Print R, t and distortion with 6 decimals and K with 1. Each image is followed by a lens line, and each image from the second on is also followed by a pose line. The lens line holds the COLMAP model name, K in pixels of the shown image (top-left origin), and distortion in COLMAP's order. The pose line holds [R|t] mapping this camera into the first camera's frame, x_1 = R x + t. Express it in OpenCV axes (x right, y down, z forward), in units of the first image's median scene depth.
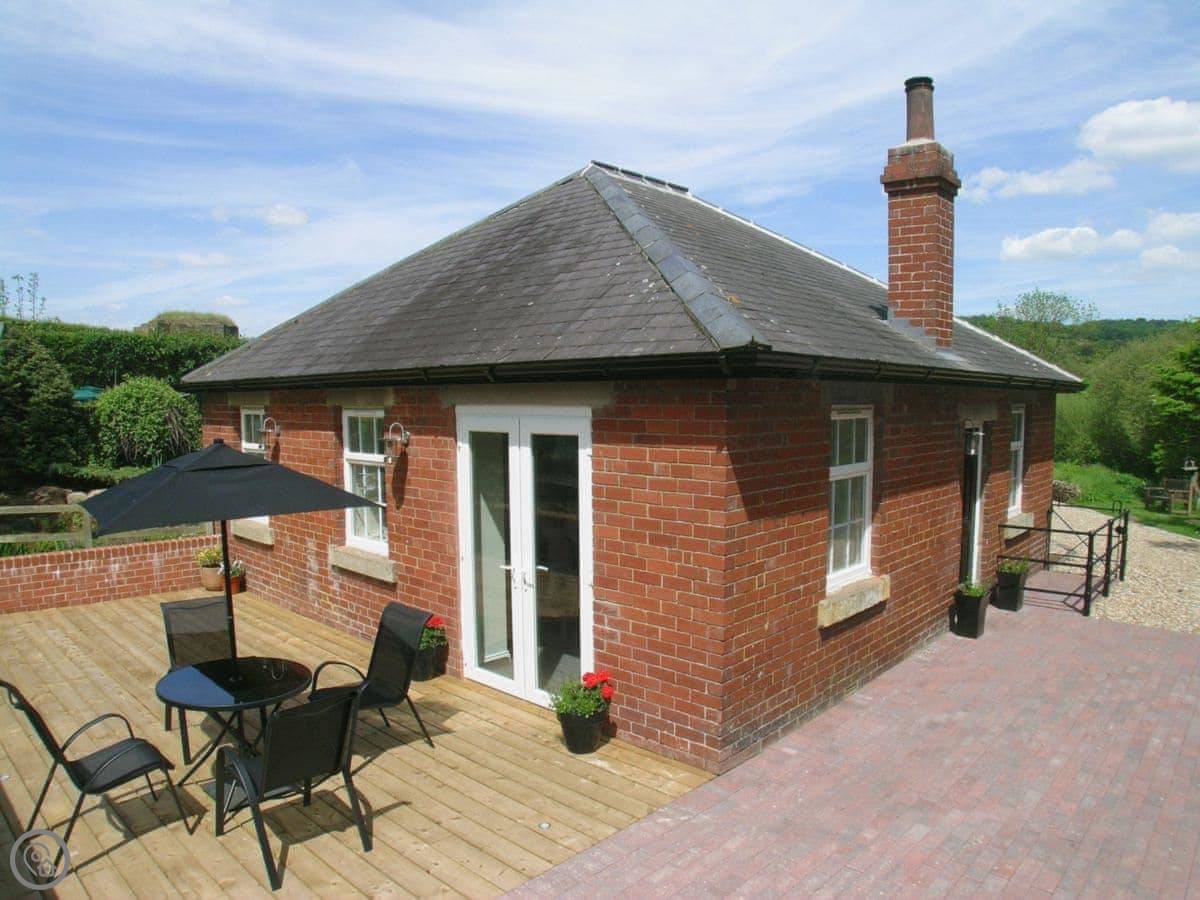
lens RADIAL K [[794.5, 0, 600.1], [0, 794.5, 437.1], [0, 0, 1]] dist [-0.121827, 0.002848]
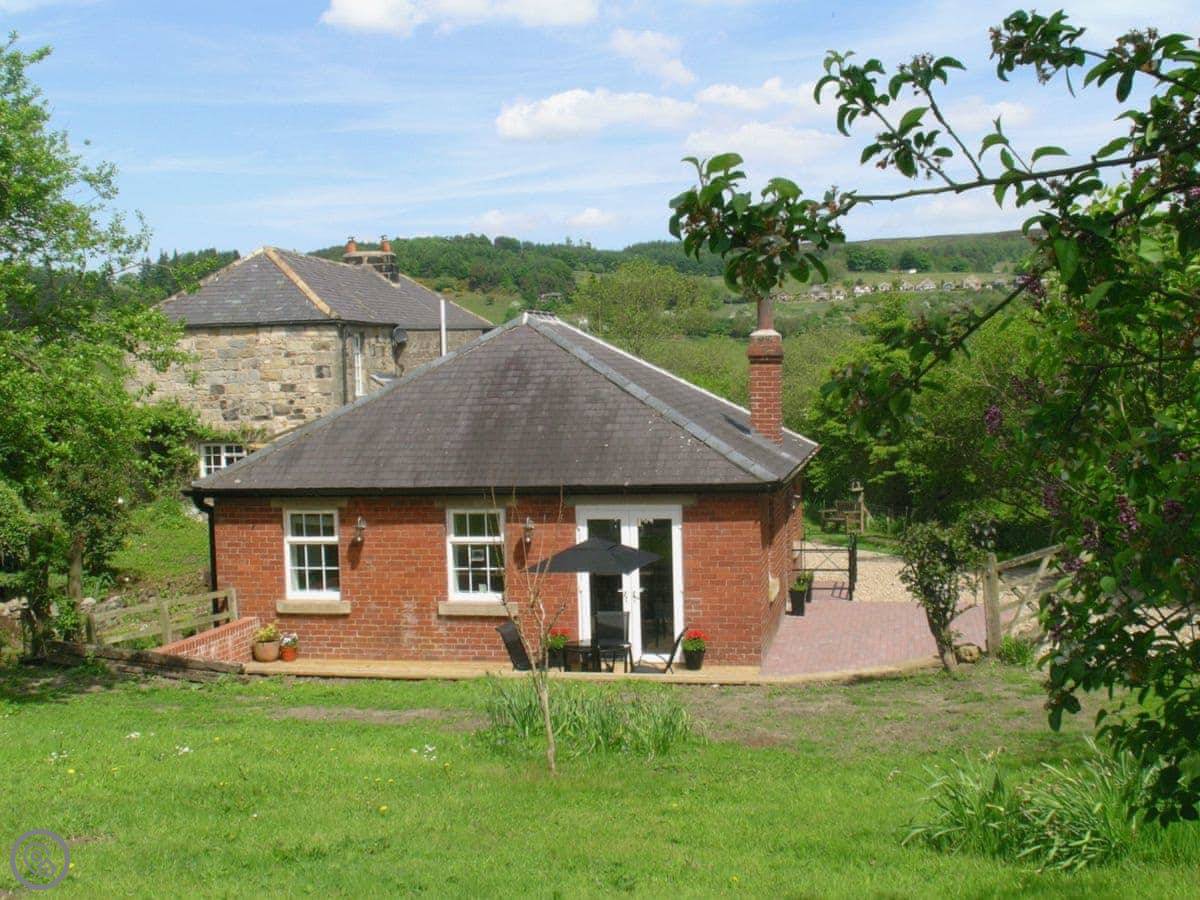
lens RADIAL K [[1256.9, 0, 600.0], [0, 1256.9, 450.0], [0, 0, 1]] dist [-0.002385, -0.004641]
pose [[0.868961, -0.048704, 0.492478, -1.273618], [0.050558, 0.998675, 0.009558, -0.157721], [-0.492291, 0.016593, 0.870273, -1.237582]]
